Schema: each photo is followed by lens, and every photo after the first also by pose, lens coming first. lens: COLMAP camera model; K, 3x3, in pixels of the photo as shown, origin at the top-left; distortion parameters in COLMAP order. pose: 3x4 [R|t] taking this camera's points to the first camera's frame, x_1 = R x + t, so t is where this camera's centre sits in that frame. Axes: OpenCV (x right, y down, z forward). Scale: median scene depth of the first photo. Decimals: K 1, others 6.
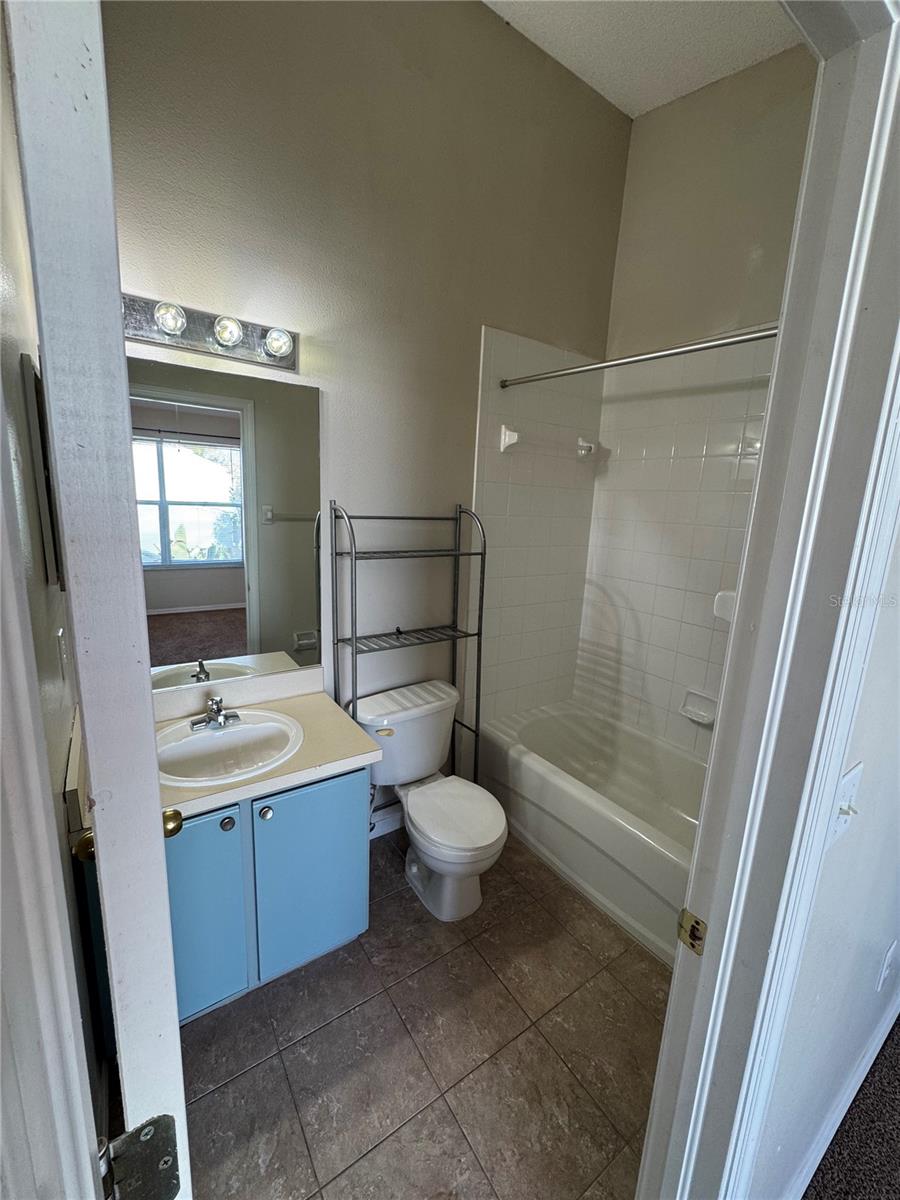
lens RADIAL K [[481.2, 0, 450.0], [0, 481.2, 600.0], [0, 0, 1]] dist [-0.003652, 0.000727]
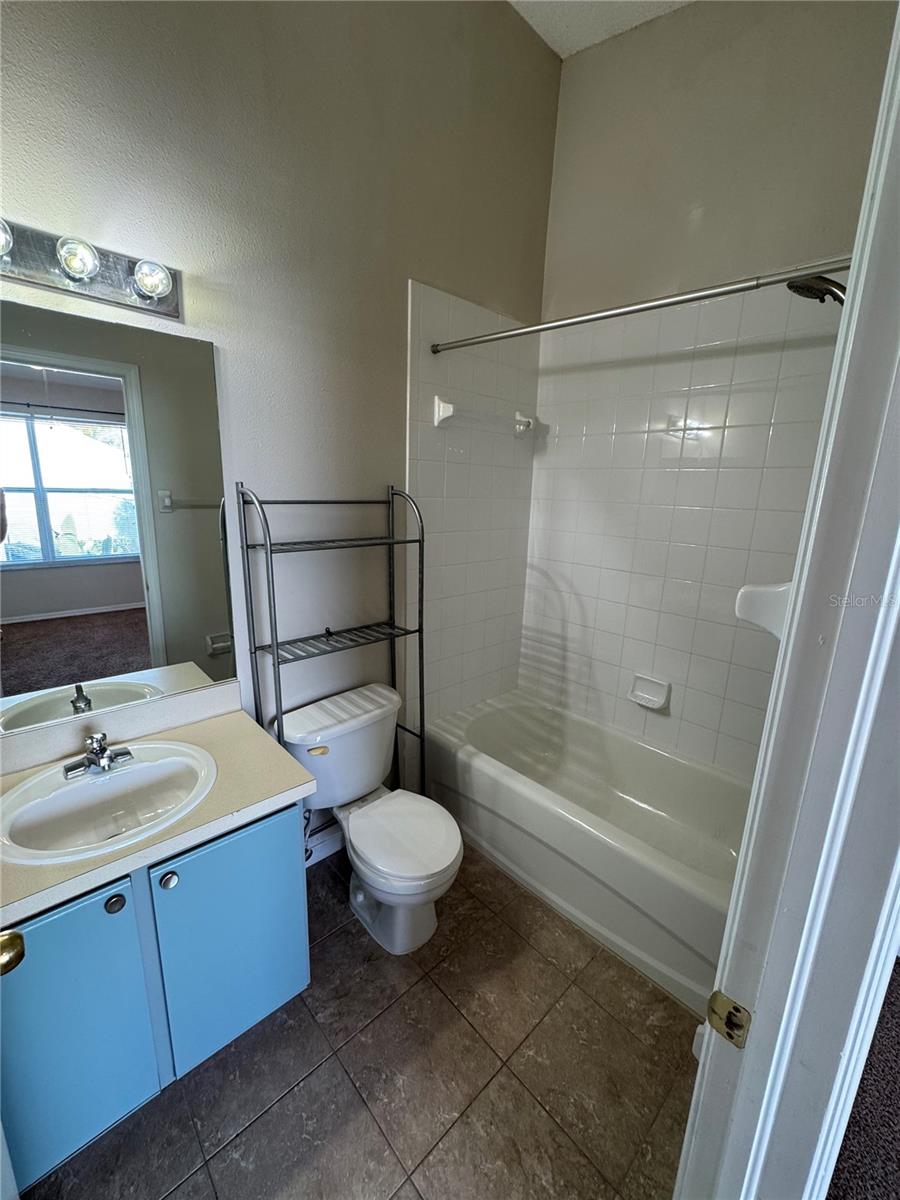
lens RADIAL K [[481.2, 0, 450.0], [0, 481.2, 600.0], [0, 0, 1]] dist [-0.003652, 0.000727]
pose [[0.988493, -0.046984, 0.143782, -0.012186], [0.042135, 0.998442, 0.036585, -0.018345], [-0.145277, -0.030106, 0.988933, 0.115556]]
